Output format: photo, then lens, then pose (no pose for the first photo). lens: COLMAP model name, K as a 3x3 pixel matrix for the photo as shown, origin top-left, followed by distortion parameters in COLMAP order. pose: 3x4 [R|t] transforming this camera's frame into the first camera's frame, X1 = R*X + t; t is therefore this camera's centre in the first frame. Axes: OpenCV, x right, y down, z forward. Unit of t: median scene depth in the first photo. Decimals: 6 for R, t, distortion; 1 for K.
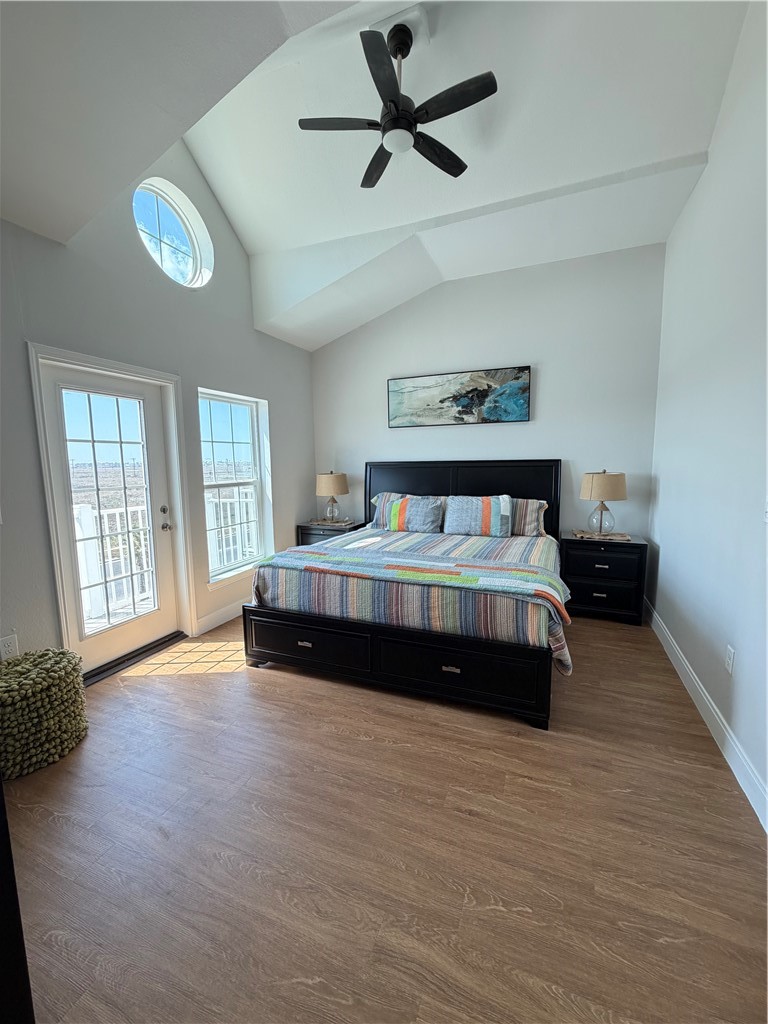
lens RADIAL K [[409.7, 0, 384.0], [0, 409.7, 512.0], [0, 0, 1]] dist [-0.000129, 0.000000]
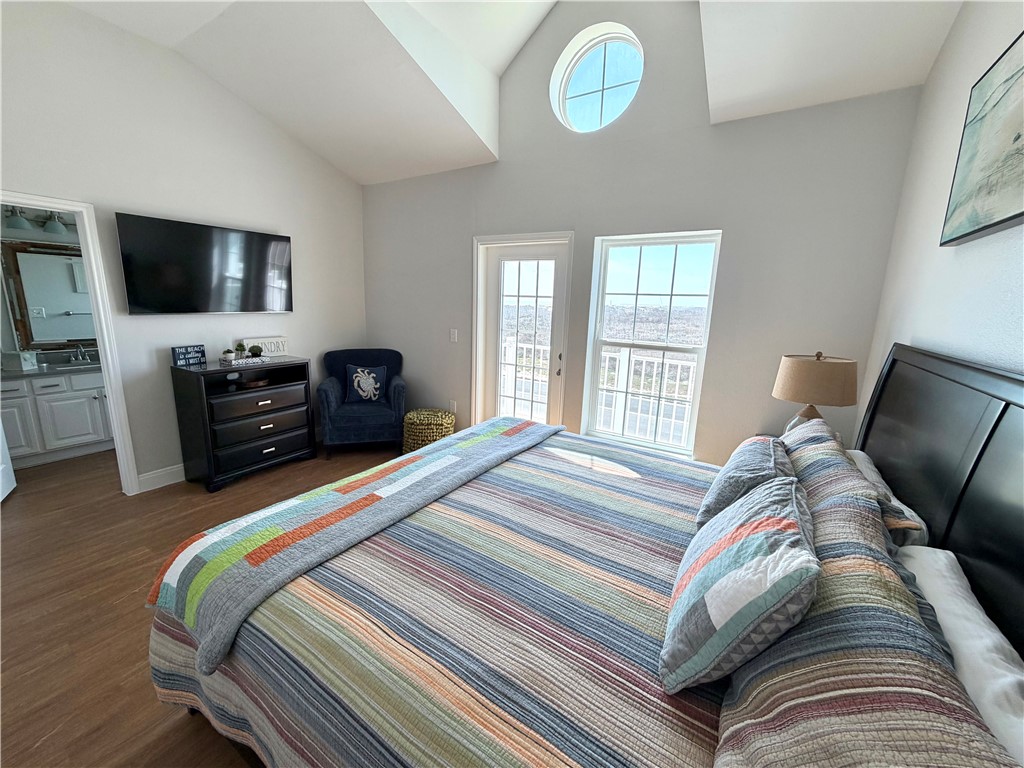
lens RADIAL K [[404.0, 0, 512.0], [0, 404.0, 384.0], [0, 0, 1]] dist [0.000959, -0.000110]
pose [[-0.172321, 0.204939, -0.963486, 0.605088], [-0.150855, 0.961089, 0.231410, -0.178730], [0.973421, 0.185224, -0.134700, 1.088503]]
